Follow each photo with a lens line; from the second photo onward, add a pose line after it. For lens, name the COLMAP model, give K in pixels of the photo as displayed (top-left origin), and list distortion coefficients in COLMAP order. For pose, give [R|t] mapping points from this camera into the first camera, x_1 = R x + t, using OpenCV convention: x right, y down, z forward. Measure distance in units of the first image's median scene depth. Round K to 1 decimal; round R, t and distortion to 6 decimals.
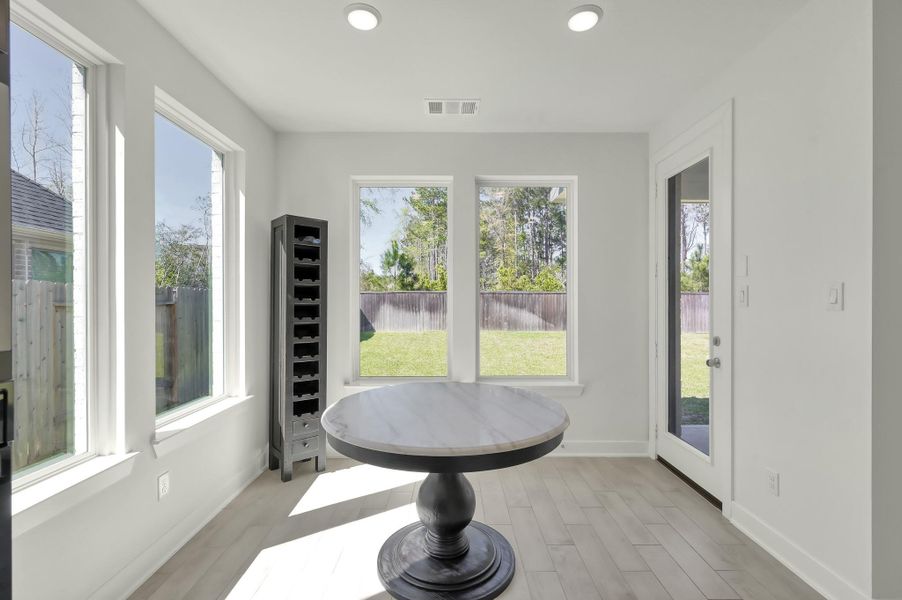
lens RADIAL K [[403.8, 0, 455.0], [0, 403.8, 296.7], [0, 0, 1]] dist [0.015600, 0.000037]
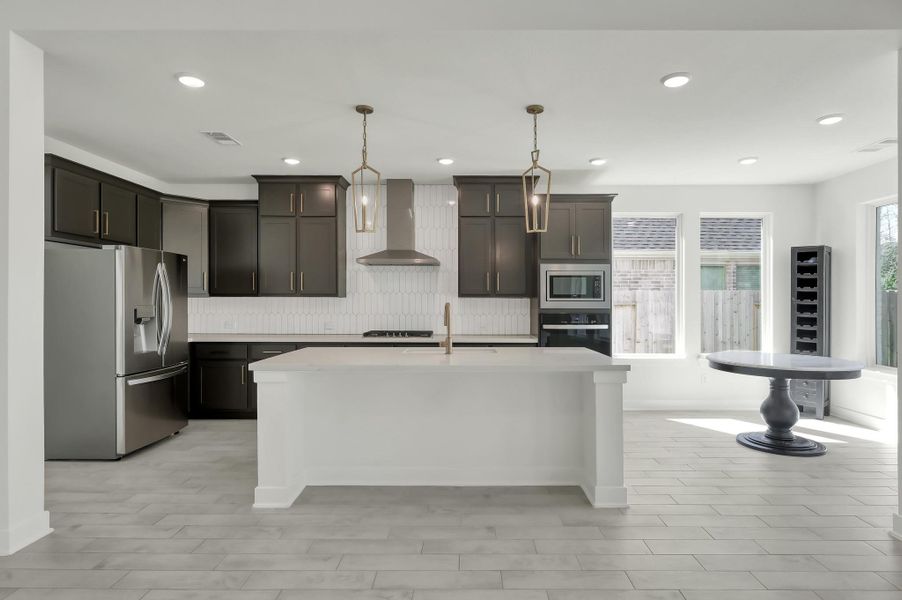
lens RADIAL K [[468.6, 0, 458.8], [0, 468.6, 300.3], [0, 0, 1]] dist [-0.004740, 0.000384]
pose [[-0.016119, -0.000521, -0.999870, 0.964397], [0.003526, 0.999994, -0.000578, 0.001529], [0.999864, -0.003534, -0.016117, -0.183540]]
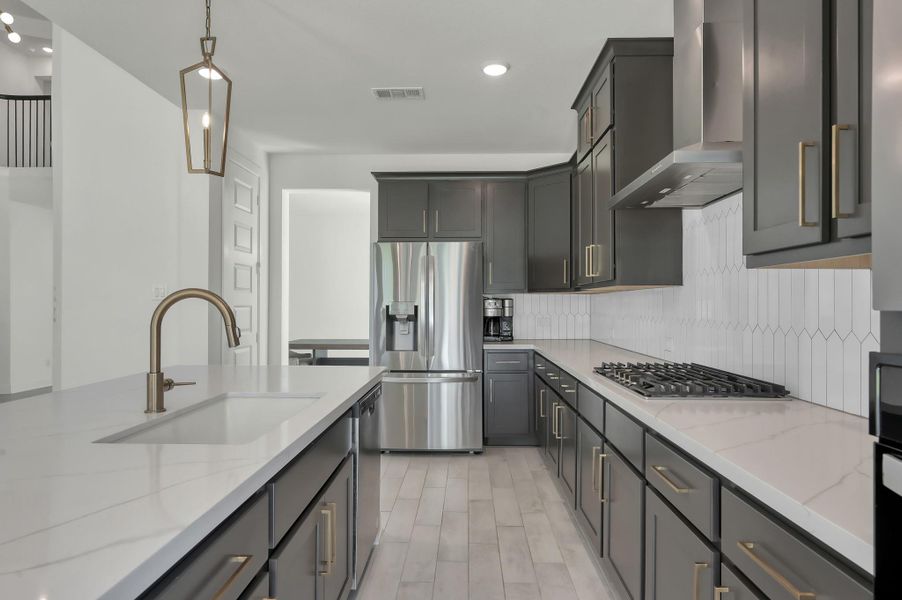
lens RADIAL K [[520.8, 0, 460.9], [0, 520.8, 302.3], [0, 0, 1]] dist [-0.004770, 0.002165]
pose [[-0.999644, 0.001199, 0.026658, -0.061255], [0.000872, 0.999924, -0.012270, 0.019721], [-0.026671, -0.012243, -0.999569, 0.150711]]
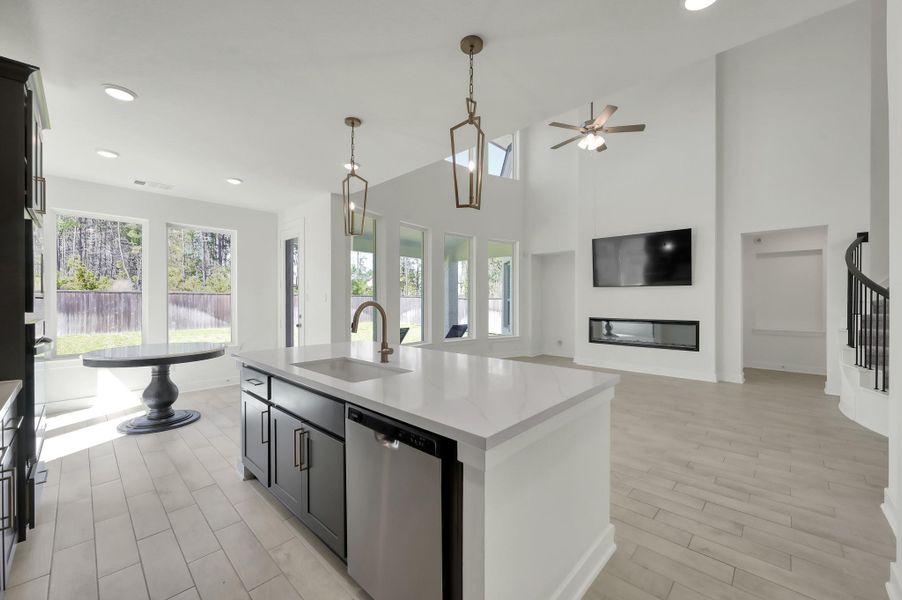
lens RADIAL K [[348.3, 0, 437.6], [0, 348.3, 300.8], [0, 0, 1]] dist [-0.000336, -0.000097]
pose [[0.709688, 0.000674, 0.704516, -0.134880], [-0.006734, 0.999960, 0.005826, 0.001142], [-0.704484, -0.008879, 0.709664, -0.628258]]
